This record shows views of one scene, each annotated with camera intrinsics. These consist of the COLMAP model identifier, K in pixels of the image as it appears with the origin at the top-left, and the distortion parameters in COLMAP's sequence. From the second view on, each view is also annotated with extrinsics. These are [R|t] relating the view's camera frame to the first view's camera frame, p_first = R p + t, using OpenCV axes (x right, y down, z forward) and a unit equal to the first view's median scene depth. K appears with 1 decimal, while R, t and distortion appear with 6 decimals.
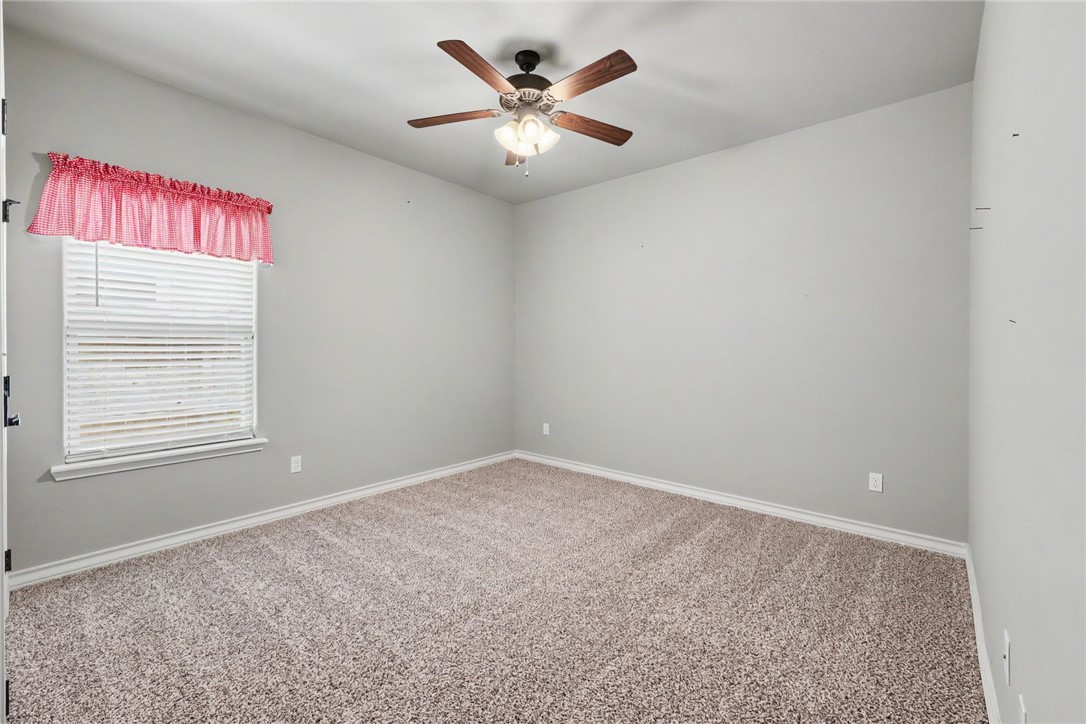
lens RADIAL K [[458.9, 0, 544.9], [0, 458.9, 352.0], [0, 0, 1]] dist [0.000446, 0.000037]
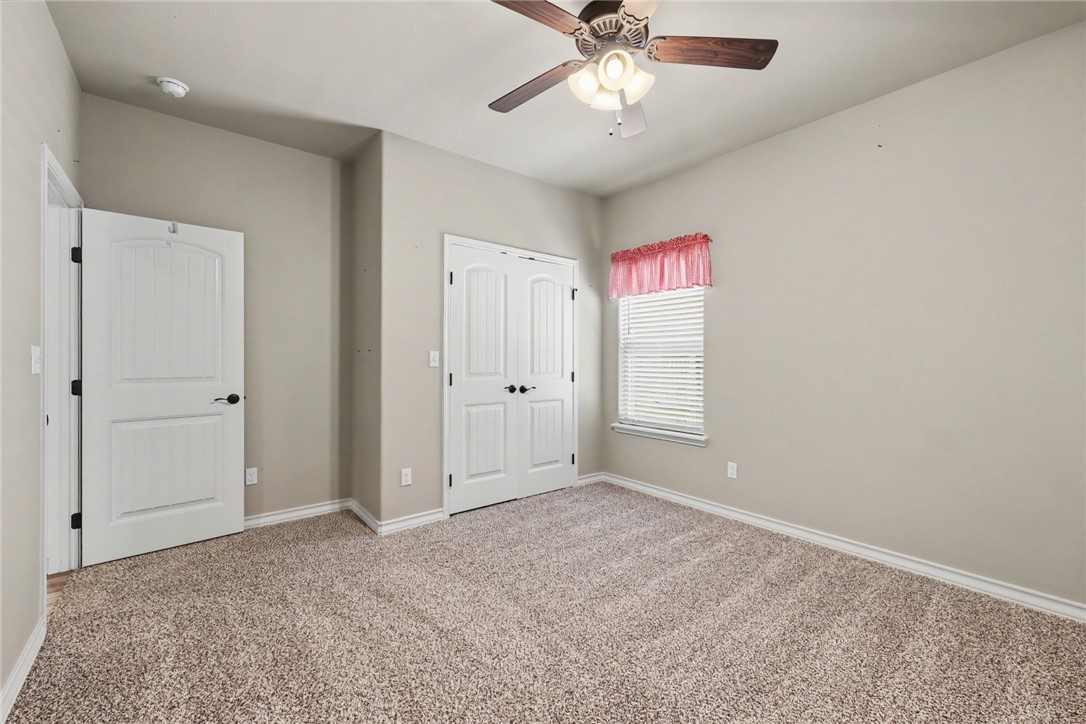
lens RADIAL K [[437.5, 0, 543.0], [0, 437.5, 362.0], [0, 0, 1]] dist [0.000294, 0.000057]
pose [[-0.184505, 0.009754, -0.982783, 0.608782], [-0.009682, 0.999884, 0.011741, -0.012138], [0.982784, 0.011682, -0.184389, 0.890694]]
